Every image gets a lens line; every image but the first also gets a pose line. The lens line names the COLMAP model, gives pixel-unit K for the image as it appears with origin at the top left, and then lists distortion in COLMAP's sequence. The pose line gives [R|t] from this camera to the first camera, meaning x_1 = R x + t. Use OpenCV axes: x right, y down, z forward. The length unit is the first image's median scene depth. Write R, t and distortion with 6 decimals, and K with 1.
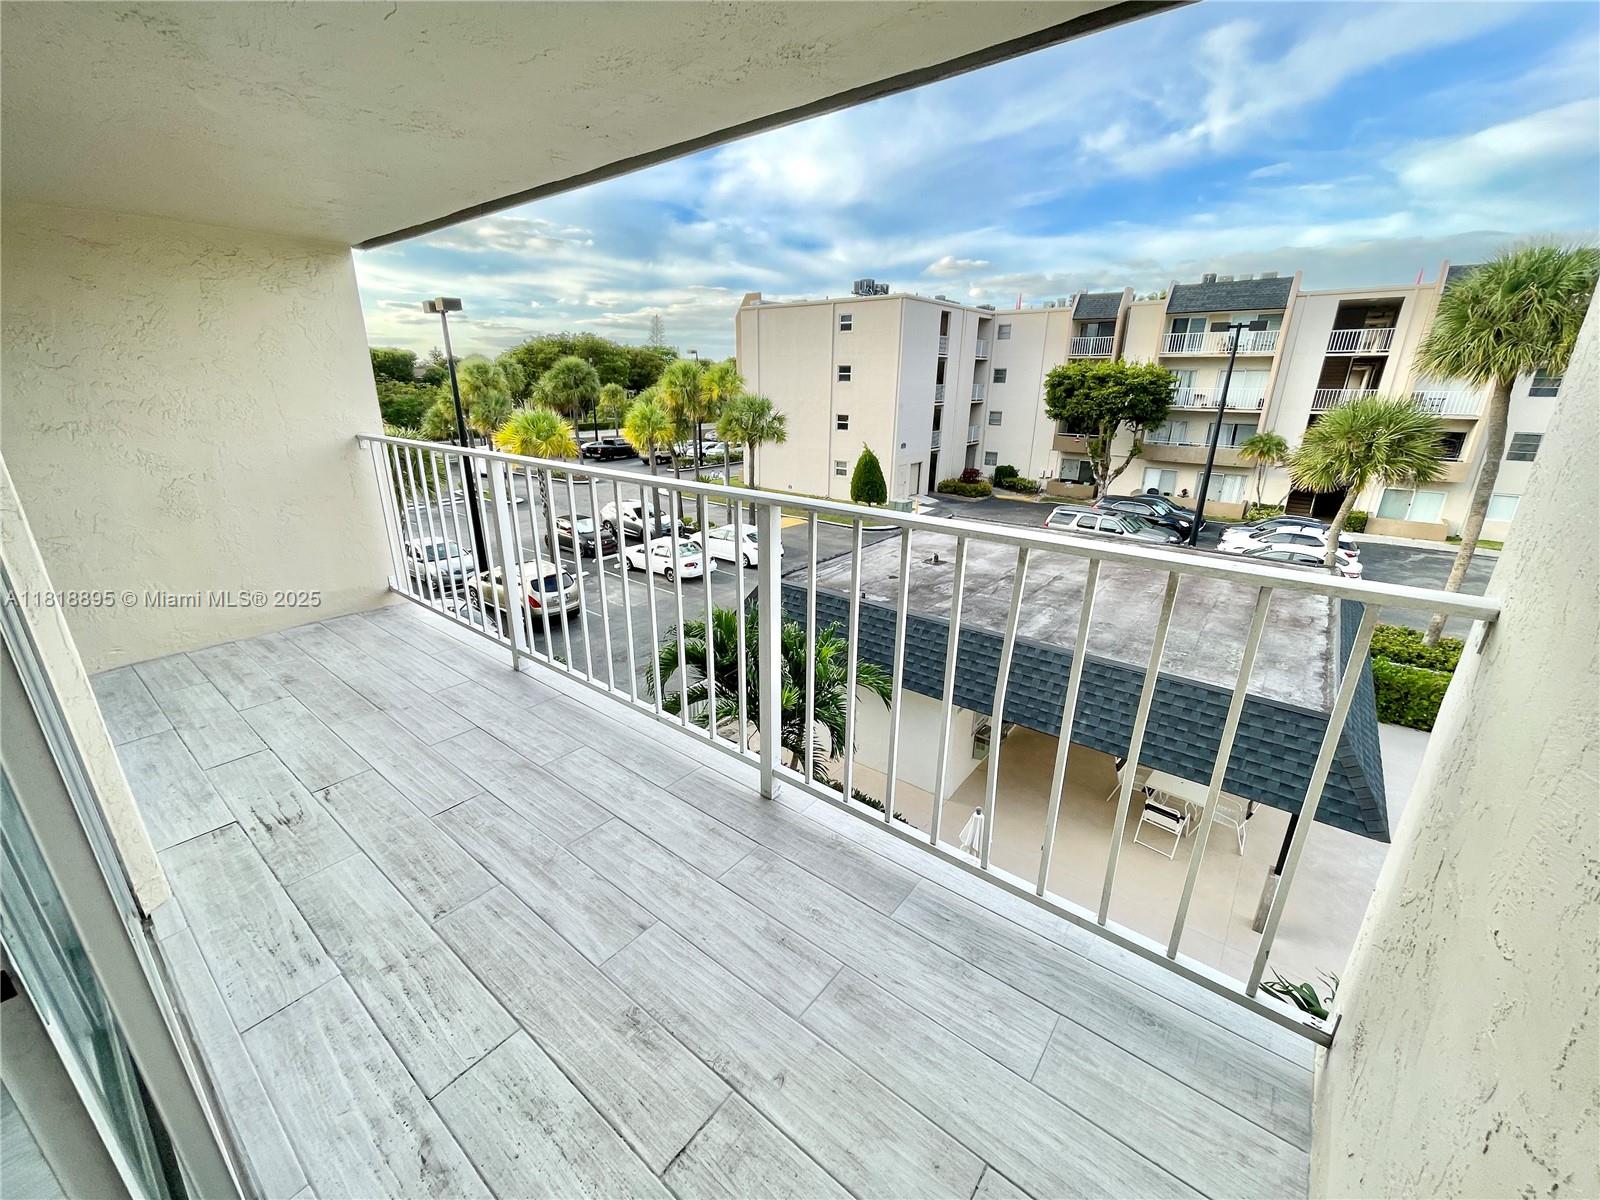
lens RADIAL K [[650.2, 0, 794.0], [0, 650.2, 598.3], [0, 0, 1]] dist [-0.000678, 0.000177]
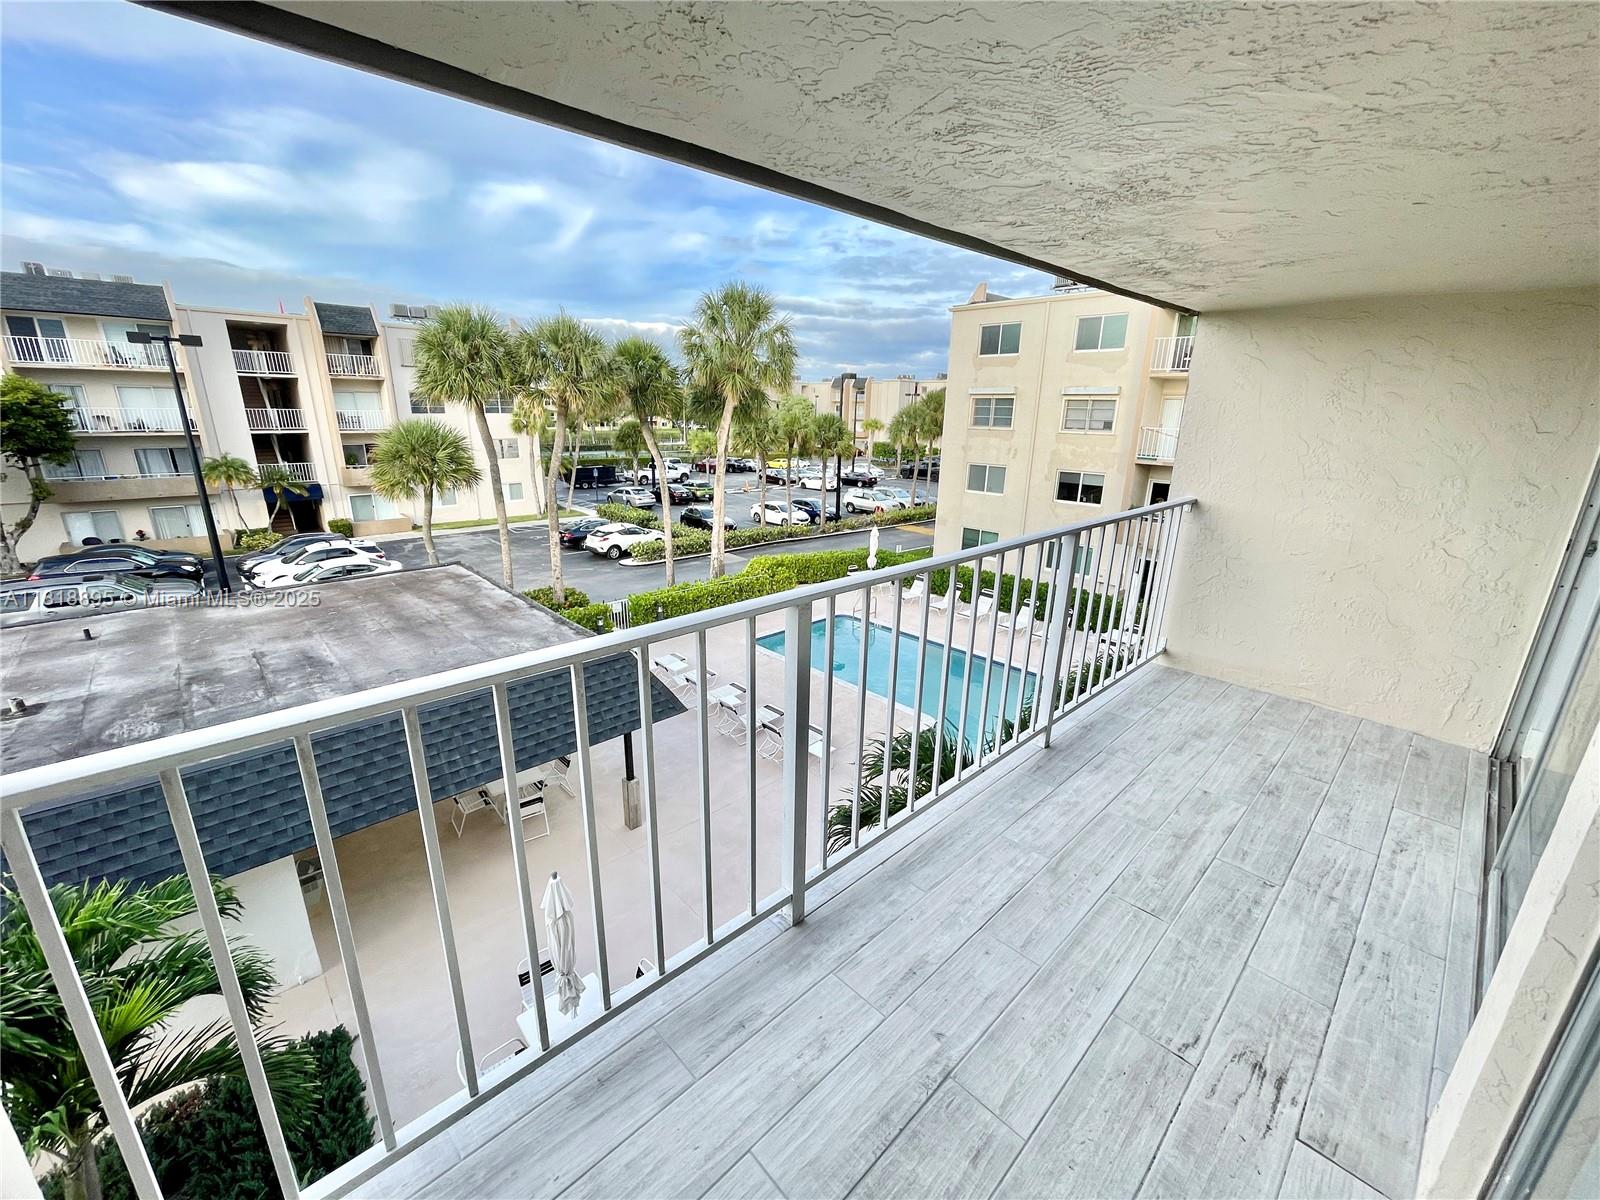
lens RADIAL K [[650.2, 0, 794.0], [0, 650.2, 598.3], [0, 0, 1]] dist [-0.000678, 0.000177]
pose [[0.141350, -0.285019, 0.948043, -0.098676], [0.305354, 0.923515, 0.232118, -0.033968], [-0.941690, 0.256679, 0.217570, 0.084169]]
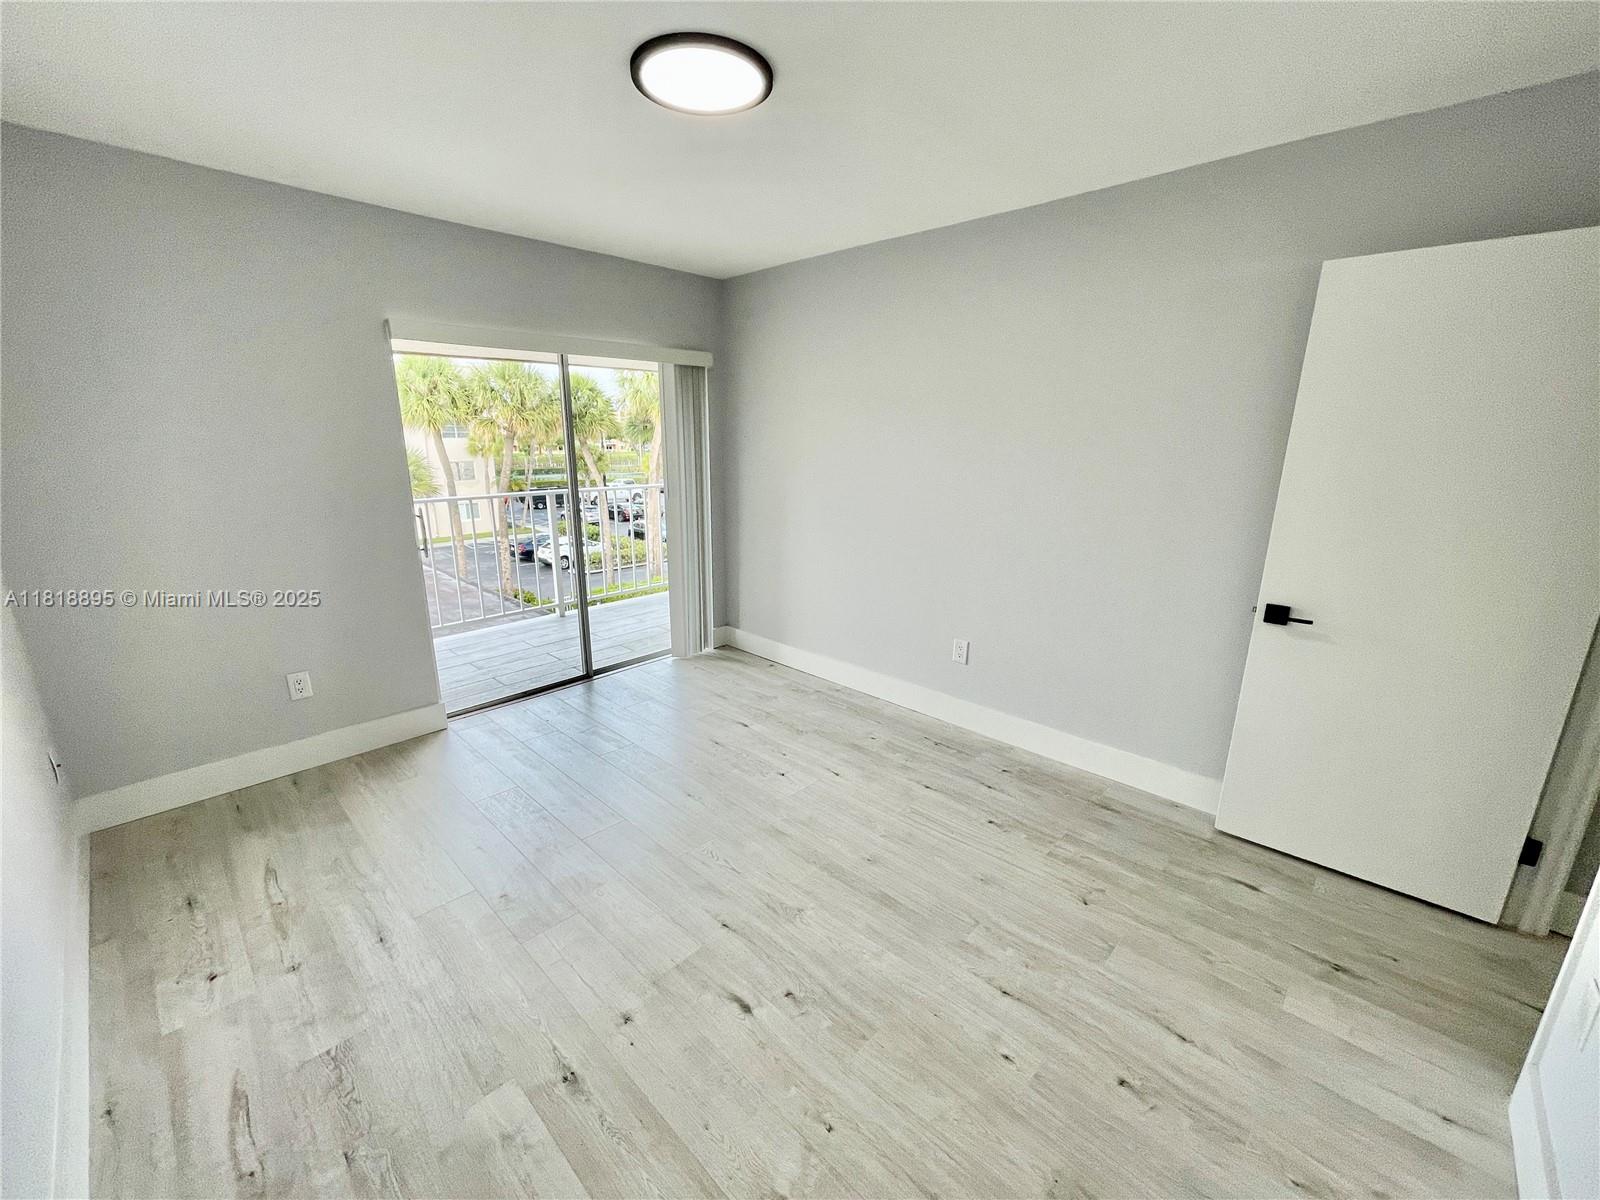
lens RADIAL K [[650.2, 0, 794.0], [0, 650.2, 598.3], [0, 0, 1]] dist [-0.000678, 0.000177]
pose [[0.085356, -0.257370, 0.962536, -0.213247], [0.314735, 0.923560, 0.219038, -0.012916], [-0.945334, 0.284248, 0.159835, 0.015209]]
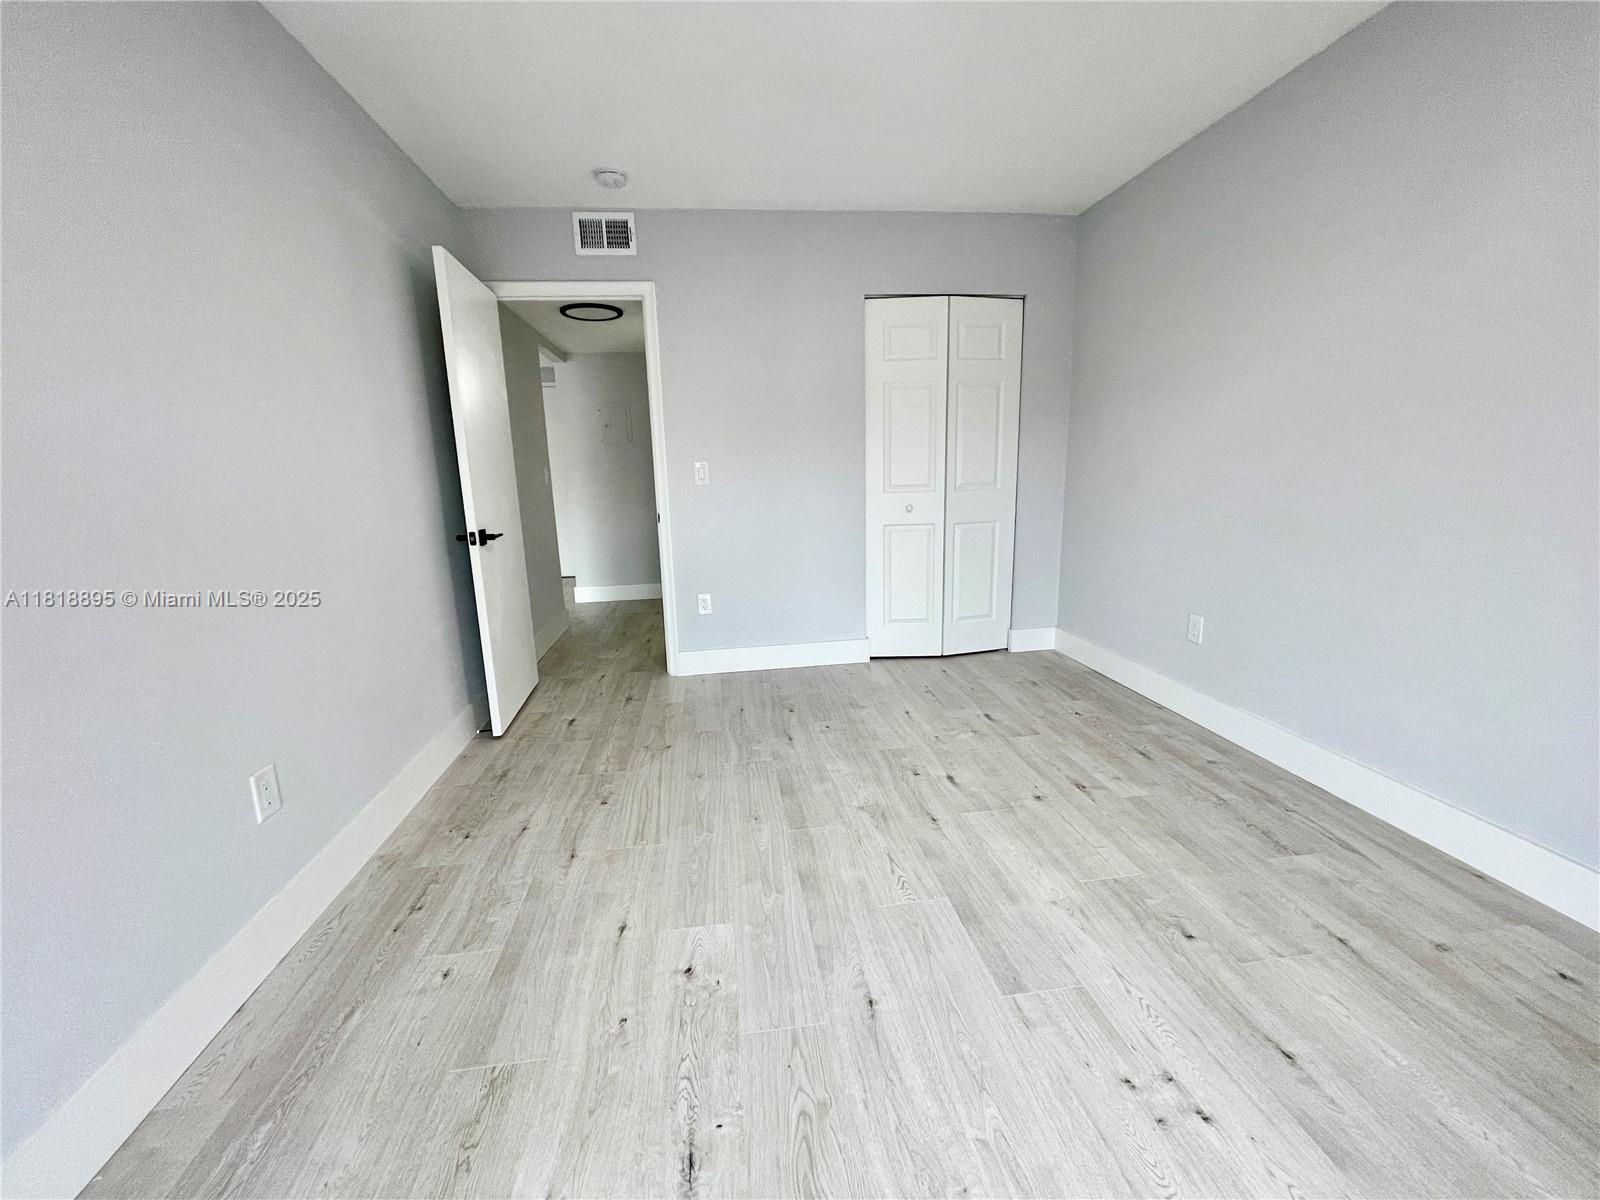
lens RADIAL K [[650.2, 0, 794.0], [0, 650.2, 598.3], [0, 0, 1]] dist [-0.000678, 0.000177]
pose [[-0.689536, 0.157388, -0.706944, -0.100296], [-0.211069, 0.890063, 0.404027, -0.016013], [0.692814, 0.427805, -0.580510, 0.062873]]
